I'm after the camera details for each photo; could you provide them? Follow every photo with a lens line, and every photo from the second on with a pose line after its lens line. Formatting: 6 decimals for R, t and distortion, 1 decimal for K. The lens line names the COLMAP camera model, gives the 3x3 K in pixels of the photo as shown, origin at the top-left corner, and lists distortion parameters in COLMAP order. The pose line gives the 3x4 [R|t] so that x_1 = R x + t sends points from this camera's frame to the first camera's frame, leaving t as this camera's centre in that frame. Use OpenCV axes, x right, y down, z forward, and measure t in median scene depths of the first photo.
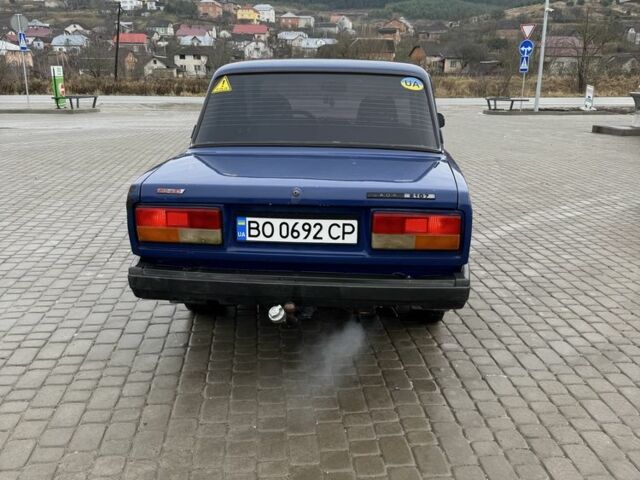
lens RADIAL K [[610.3, 0, 320.4], [0, 610.3, 240.4], [0, 0, 1]] dist [0.025121, 0.000000]
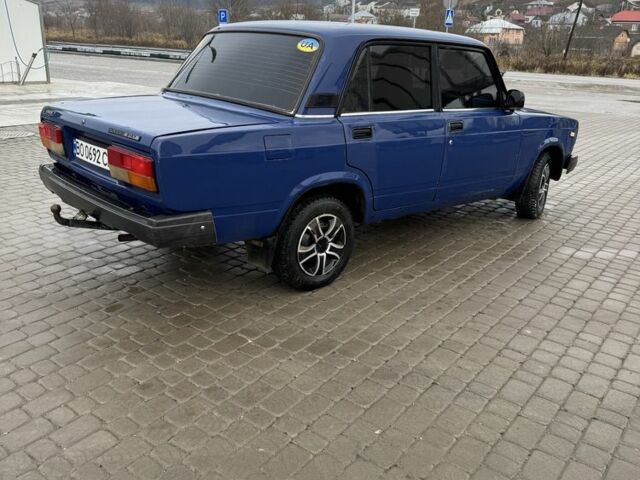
lens RADIAL K [[610.3, 0, 321.2], [0, 610.3, 240.3], [0, 0, 1]] dist [0.025121, 0.000000]
pose [[0.730814, 0.236449, -0.640314, 0.628982], [-0.216606, 0.969934, 0.110948, -0.046874], [0.647296, 0.057614, 0.760058, 0.204455]]
